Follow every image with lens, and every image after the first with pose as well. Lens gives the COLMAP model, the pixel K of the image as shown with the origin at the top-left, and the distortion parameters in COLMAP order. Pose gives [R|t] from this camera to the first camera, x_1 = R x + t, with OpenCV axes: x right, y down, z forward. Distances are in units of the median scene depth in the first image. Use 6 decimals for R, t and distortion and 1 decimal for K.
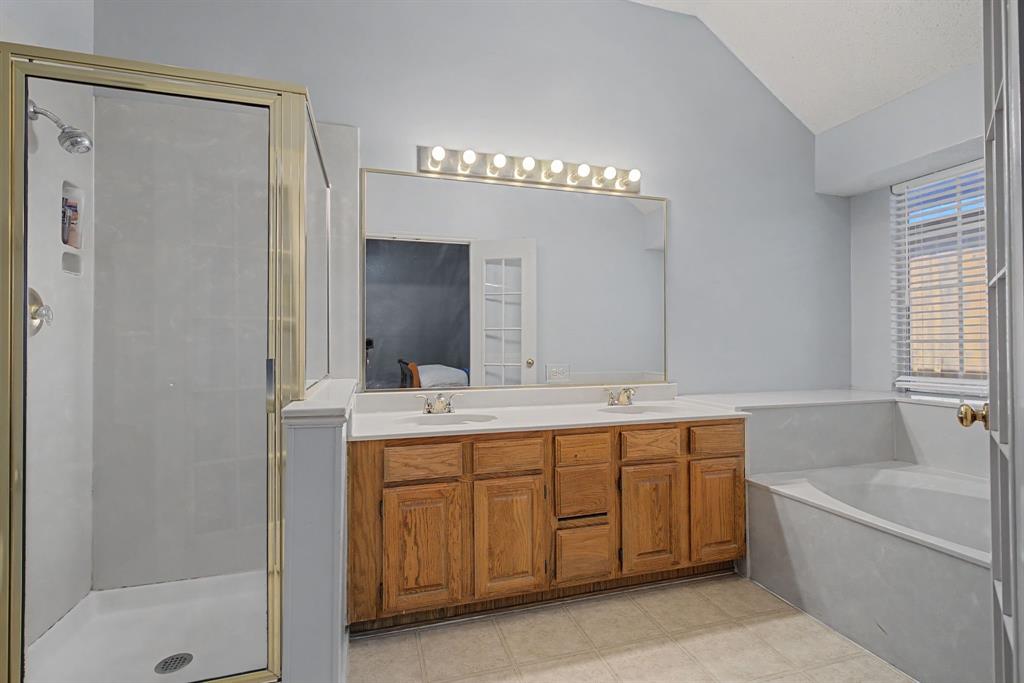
lens RADIAL K [[482.0, 0, 511.7], [0, 482.0, 337.5], [0, 0, 1]] dist [0.001489, 0.000010]
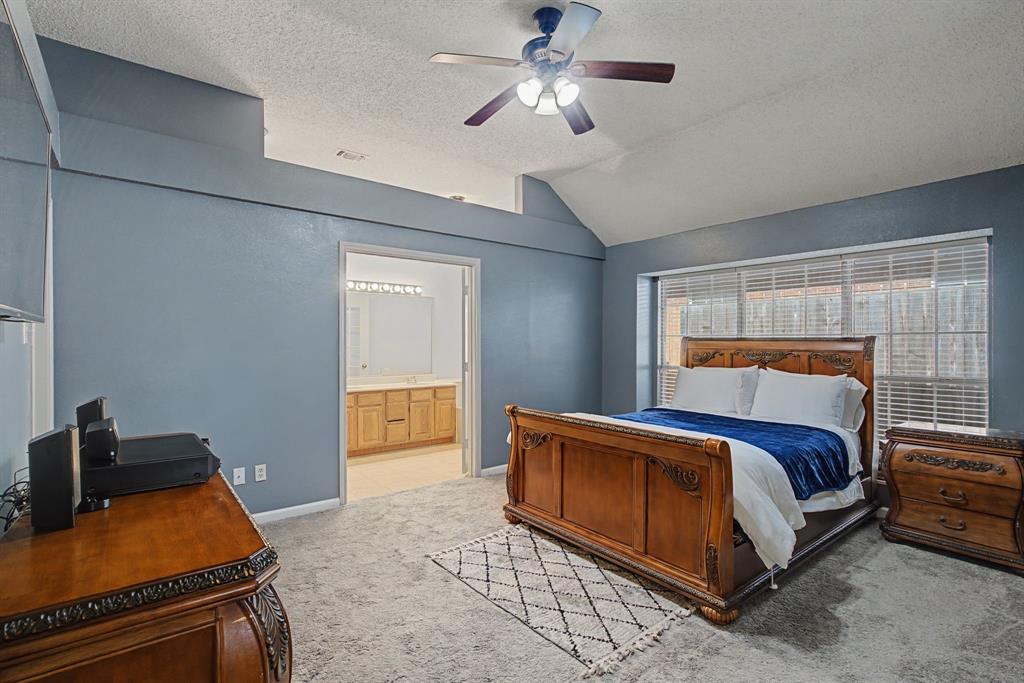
lens RADIAL K [[482.0, 0, 513.5], [0, 482.0, 339.9], [0, 0, 1]] dist [0.001489, 0.000010]
pose [[0.927767, 0.001286, 0.373158, -0.259689], [-0.003417, 0.999981, 0.005047, -0.117108], [-0.373144, -0.005958, 0.927754, -1.812990]]
